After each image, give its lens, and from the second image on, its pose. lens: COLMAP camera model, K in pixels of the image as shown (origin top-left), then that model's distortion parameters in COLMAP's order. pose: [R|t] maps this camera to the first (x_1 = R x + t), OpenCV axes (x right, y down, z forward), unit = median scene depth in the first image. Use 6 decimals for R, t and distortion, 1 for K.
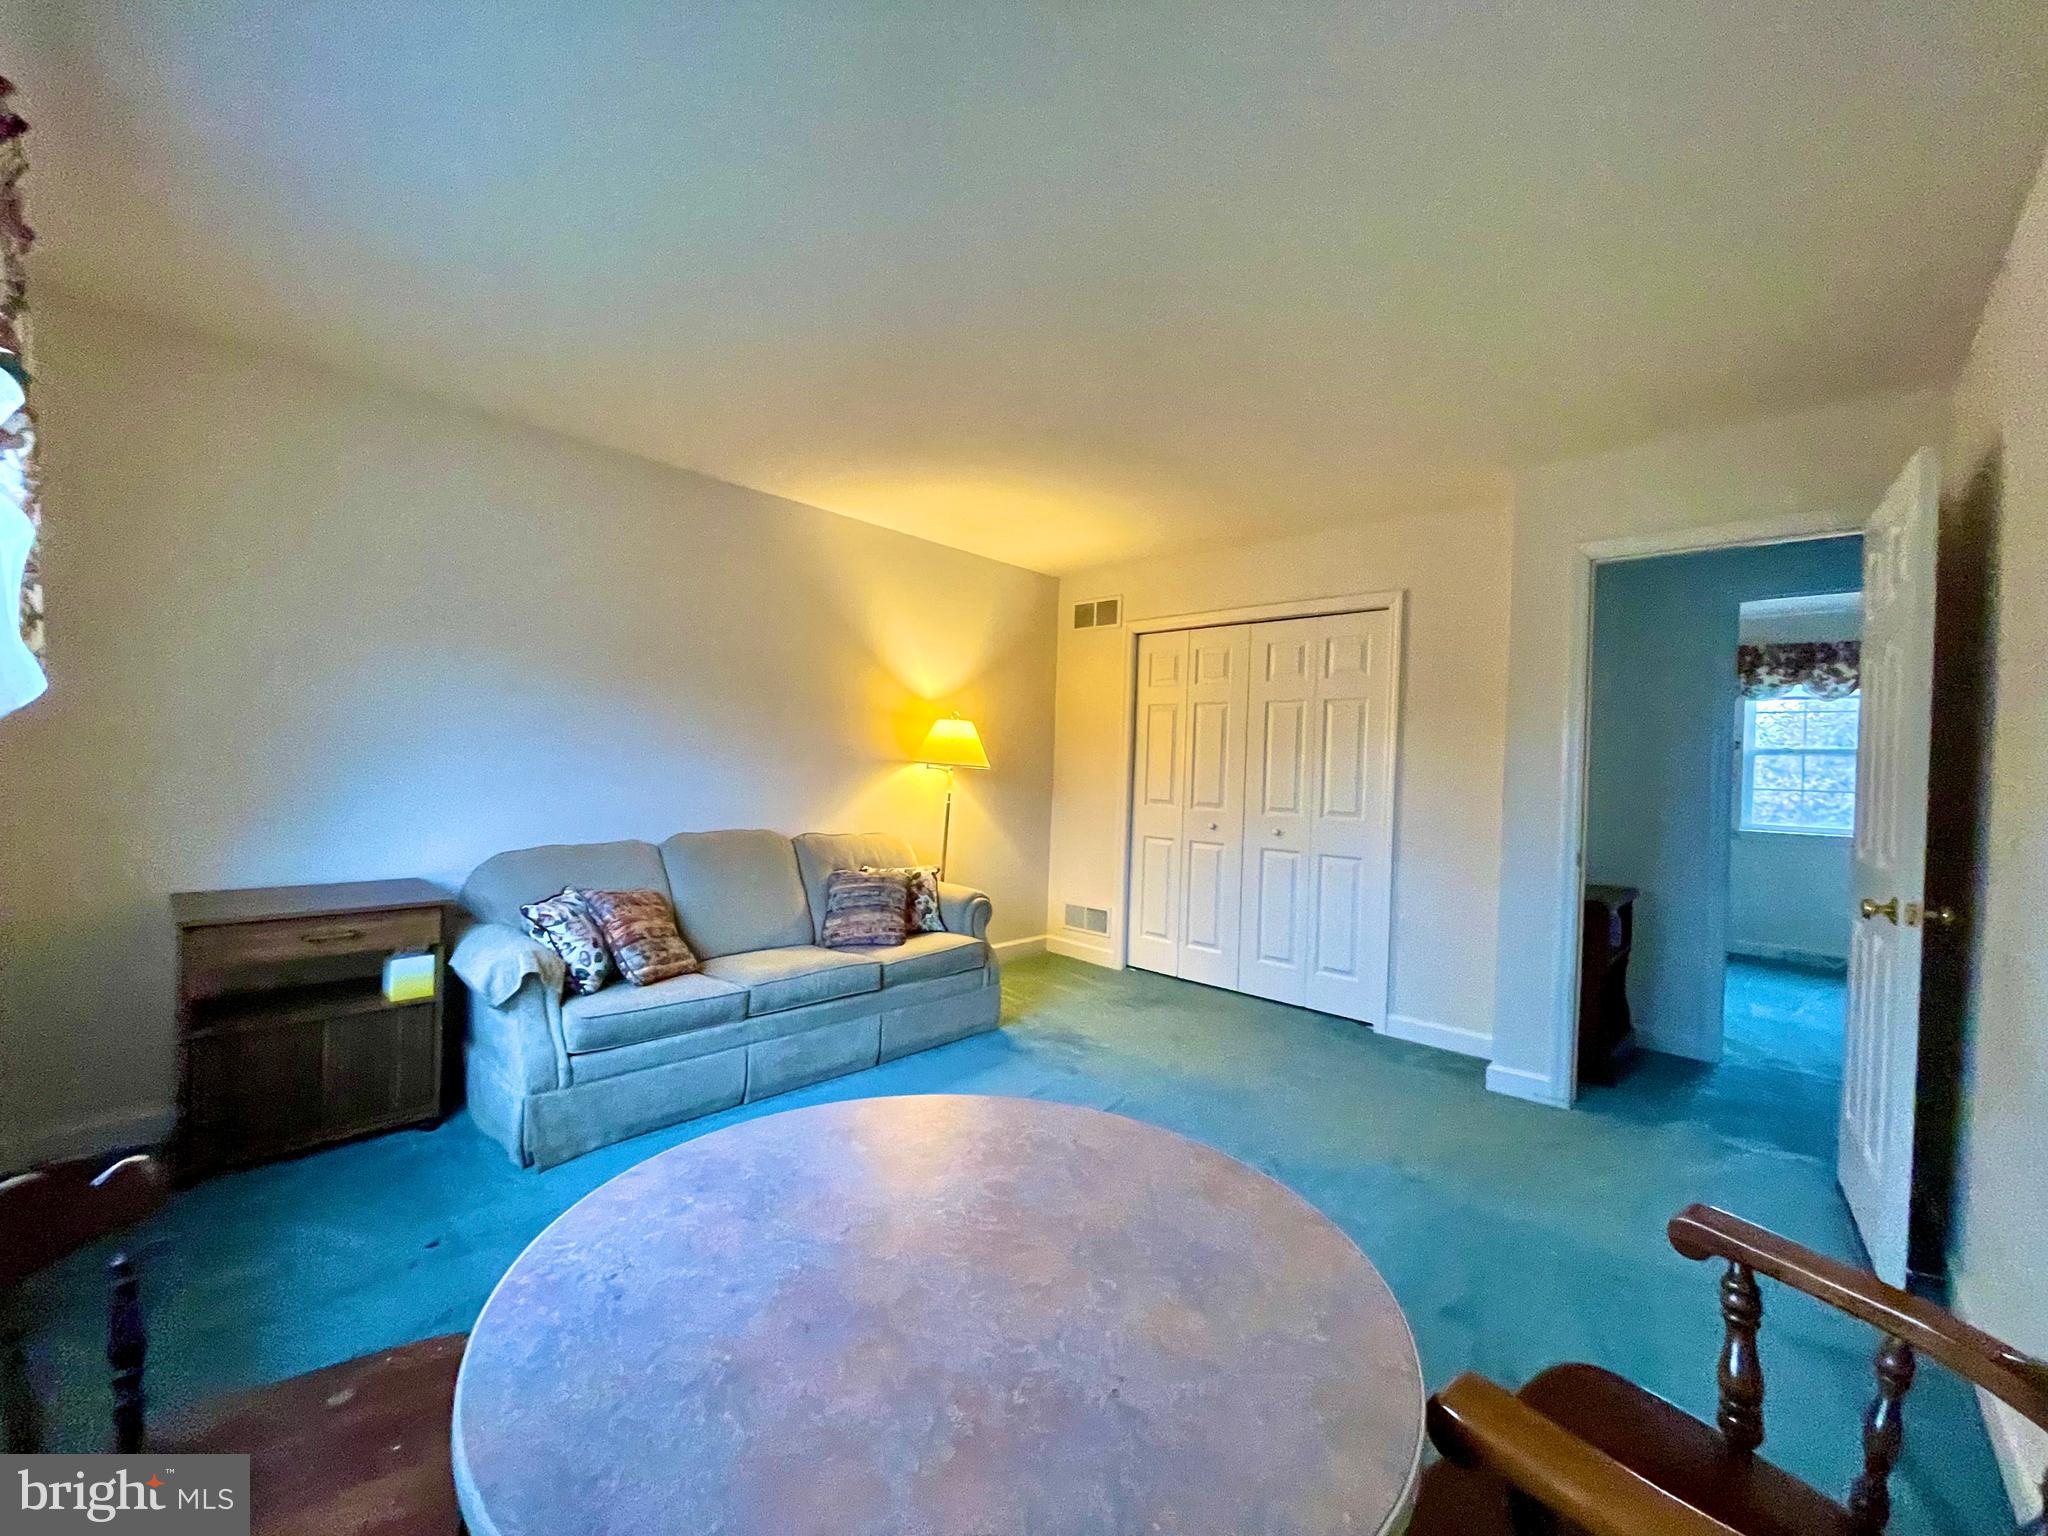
lens RADIAL K [[827.1, 0, 1027.6], [0, 827.1, 771.6], [0, 0, 1]] dist [0.011249, -0.000173]
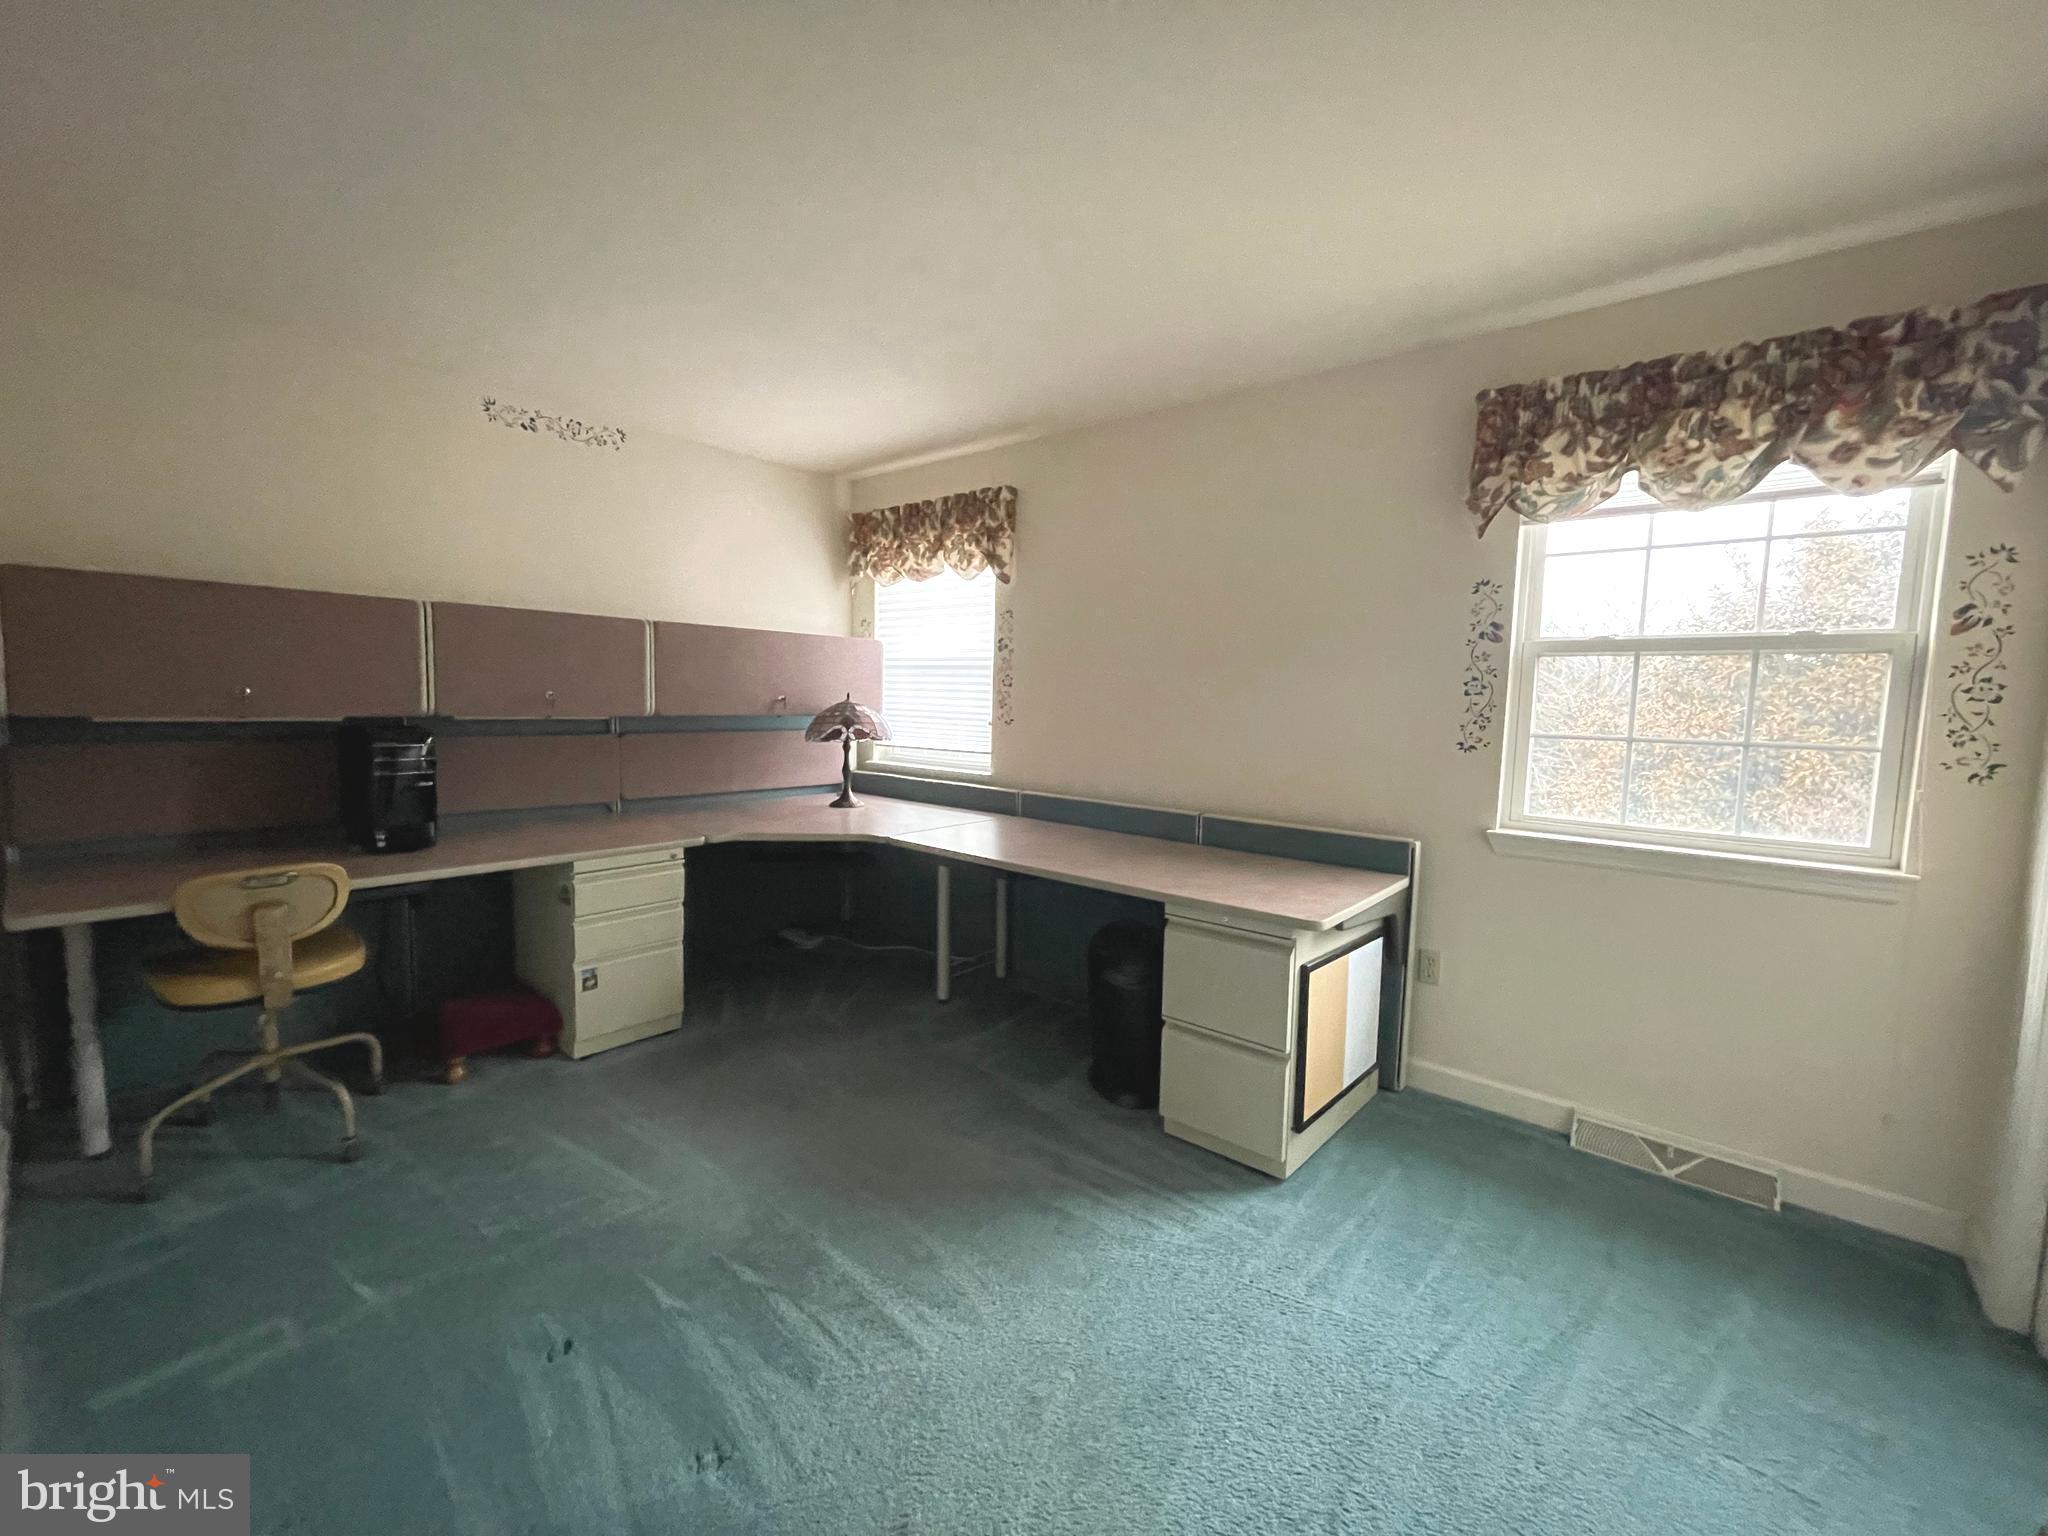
lens RADIAL K [[827.1, 0, 1021.1], [0, 827.1, 768.8], [0, 0, 1]] dist [0.011249, -0.000173]
pose [[0.998956, -0.008694, 0.044848, 0.609395], [0.004970, 0.996578, 0.082502, 0.001457], [-0.045412, -0.082193, 0.995581, 0.602688]]
